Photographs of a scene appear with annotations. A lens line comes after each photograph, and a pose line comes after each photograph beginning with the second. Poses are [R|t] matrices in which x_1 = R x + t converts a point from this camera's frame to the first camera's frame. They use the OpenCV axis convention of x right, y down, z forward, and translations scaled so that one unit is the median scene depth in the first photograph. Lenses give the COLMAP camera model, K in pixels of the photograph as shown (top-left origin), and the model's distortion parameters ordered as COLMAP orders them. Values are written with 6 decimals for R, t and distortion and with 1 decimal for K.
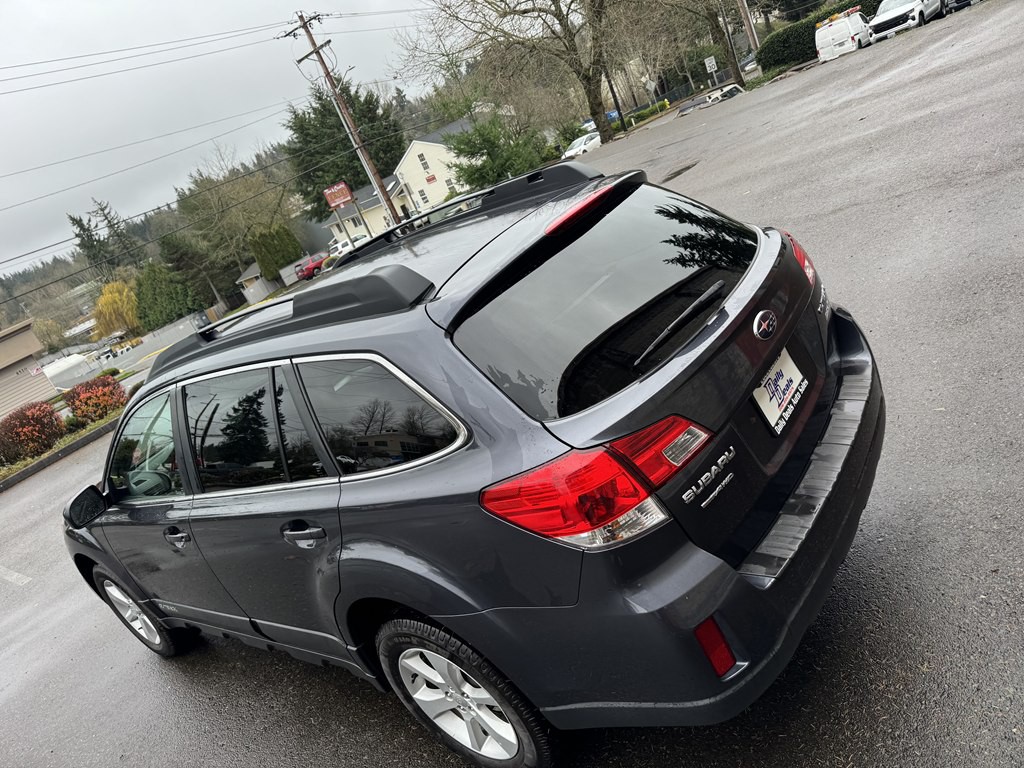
lens RADIAL K [[776.7, 0, 514.9], [0, 776.7, 428.9], [0, 0, 1]] dist [0.006224, -0.005385]
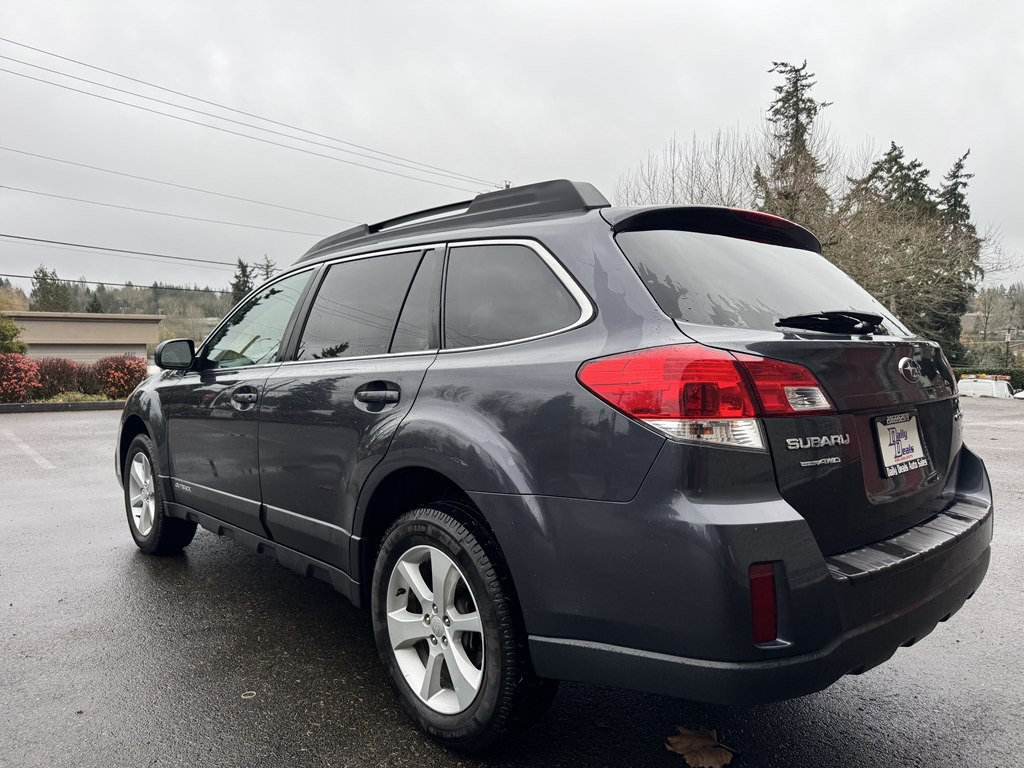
lens RADIAL K [[781.9, 0, 478.1], [0, 781.9, 380.1], [0, 0, 1]] dist [0.004710, -0.008760]
pose [[0.895797, 0.408888, -0.174235, 0.002817], [-0.442551, 0.856876, -0.264408, 0.069398], [0.041185, 0.313964, 0.948541, 0.008800]]
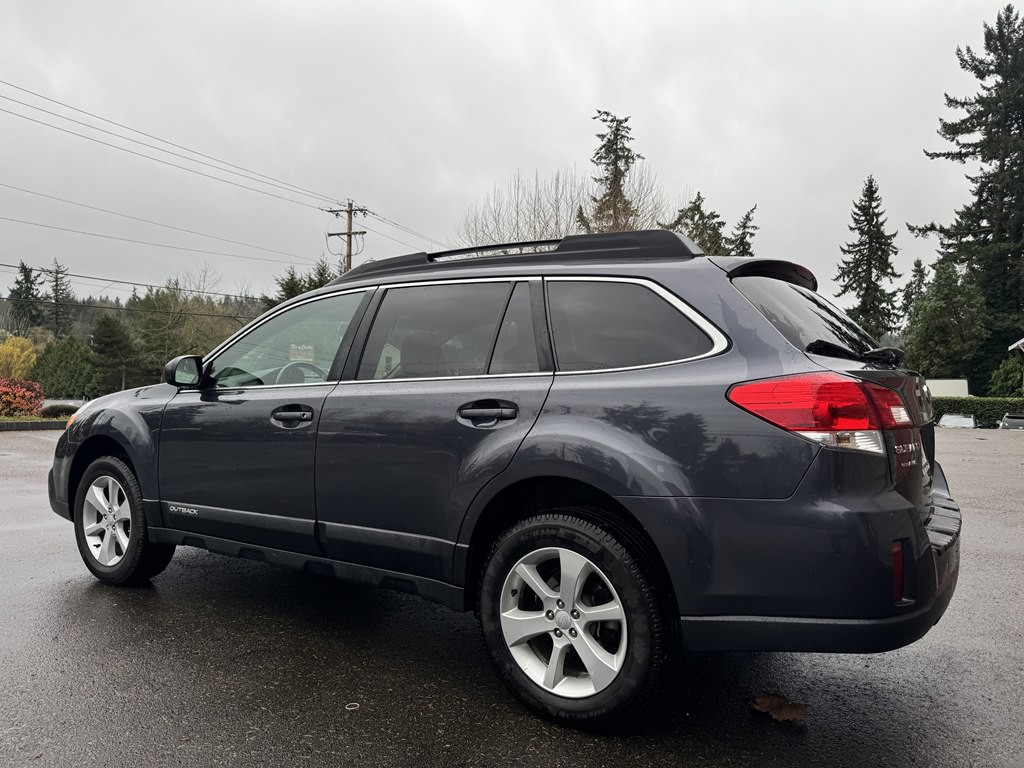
lens RADIAL K [[780.1, 0, 512.0], [0, 780.1, 384.0], [0, 0, 1]] dist [0.058704, -0.067851]
pose [[0.906044, 0.416867, 0.072840, -0.072174], [-0.356622, 0.844806, -0.398904, 0.112030], [-0.227826, 0.335448, 0.914095, -0.005636]]
